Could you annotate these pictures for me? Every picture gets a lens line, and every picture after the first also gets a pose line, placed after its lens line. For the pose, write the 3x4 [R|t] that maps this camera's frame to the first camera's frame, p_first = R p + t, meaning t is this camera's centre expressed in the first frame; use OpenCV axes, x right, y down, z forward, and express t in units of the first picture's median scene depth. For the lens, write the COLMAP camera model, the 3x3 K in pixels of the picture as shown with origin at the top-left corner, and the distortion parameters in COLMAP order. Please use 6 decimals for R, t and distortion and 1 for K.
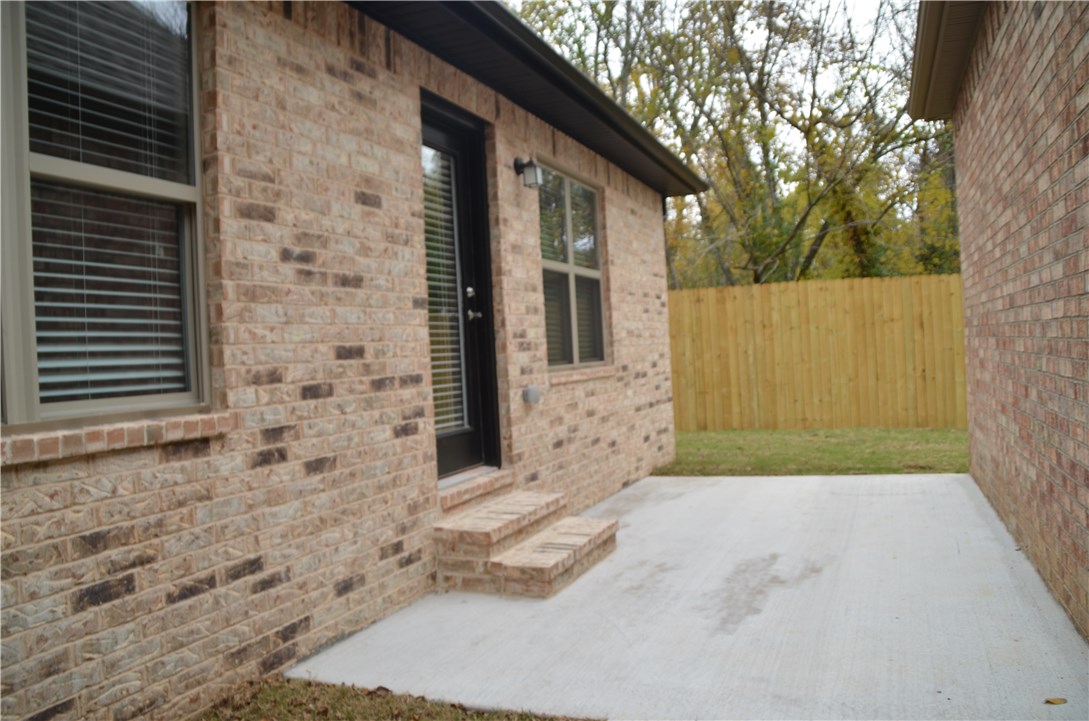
lens RADIAL K [[839.2, 0, 543.5], [0, 839.2, 367.6], [0, 0, 1]] dist [-0.162143, 0.085516]
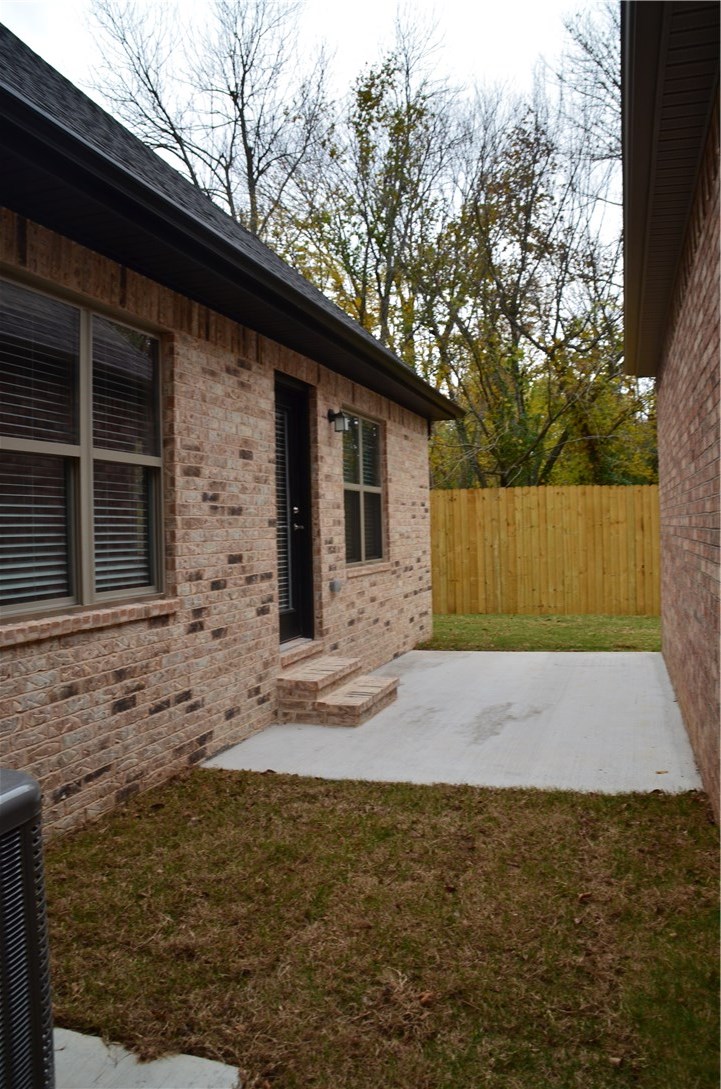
lens RADIAL K [[839.2, 0, 361.3], [0, 839.2, 534.0], [0, 0, 1]] dist [-0.162143, 0.085516]
pose [[0.995949, 0.029256, 0.085025, -0.103636], [-0.027971, 0.999476, -0.016272, -0.034256], [-0.085457, 0.013828, 0.996246, -0.403866]]
